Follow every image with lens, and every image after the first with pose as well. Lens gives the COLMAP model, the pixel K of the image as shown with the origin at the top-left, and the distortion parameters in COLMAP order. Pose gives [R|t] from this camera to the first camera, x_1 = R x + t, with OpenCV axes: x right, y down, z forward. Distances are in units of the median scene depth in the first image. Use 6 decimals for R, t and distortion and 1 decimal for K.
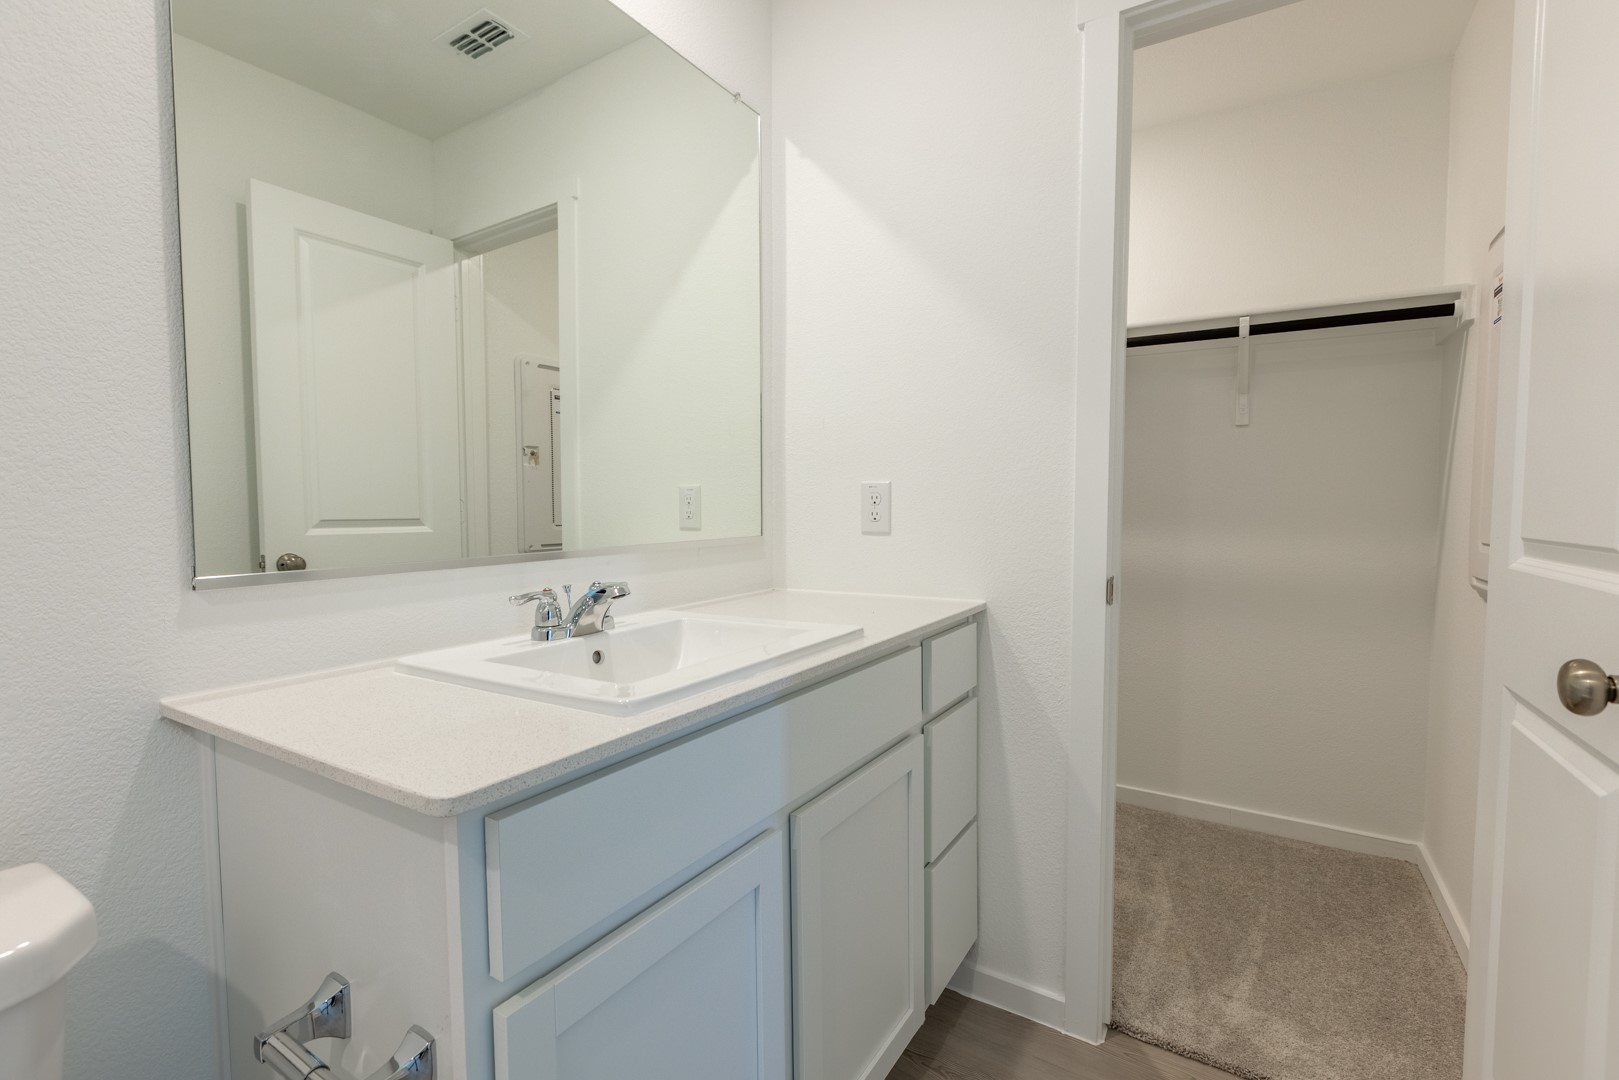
lens RADIAL K [[722.1, 0, 802.1], [0, 722.1, 536.6], [0, 0, 1]] dist [0.001777, -0.000048]
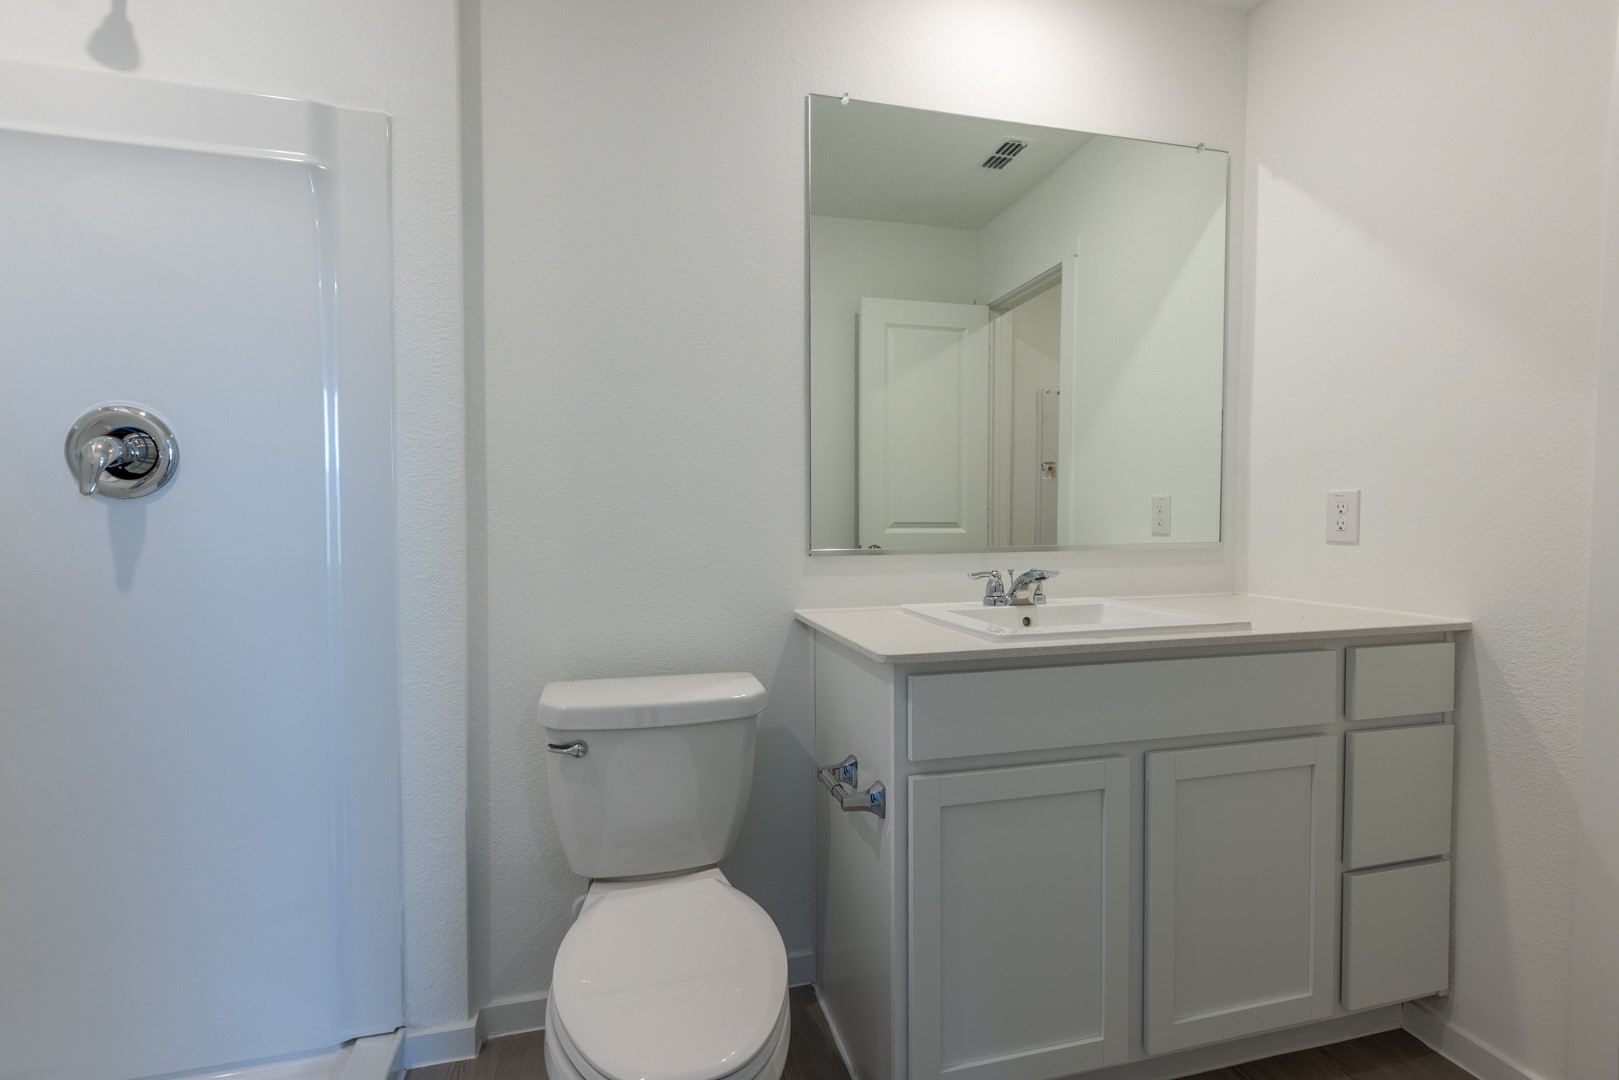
lens RADIAL K [[722.1, 0, 802.1], [0, 722.1, 536.6], [0, 0, 1]] dist [0.001777, -0.000048]
pose [[0.727421, 0.026912, -0.685664, 0.243255], [-0.033343, 0.999437, 0.003853, 0.007762], [0.685381, 0.020059, 0.727908, -0.219922]]
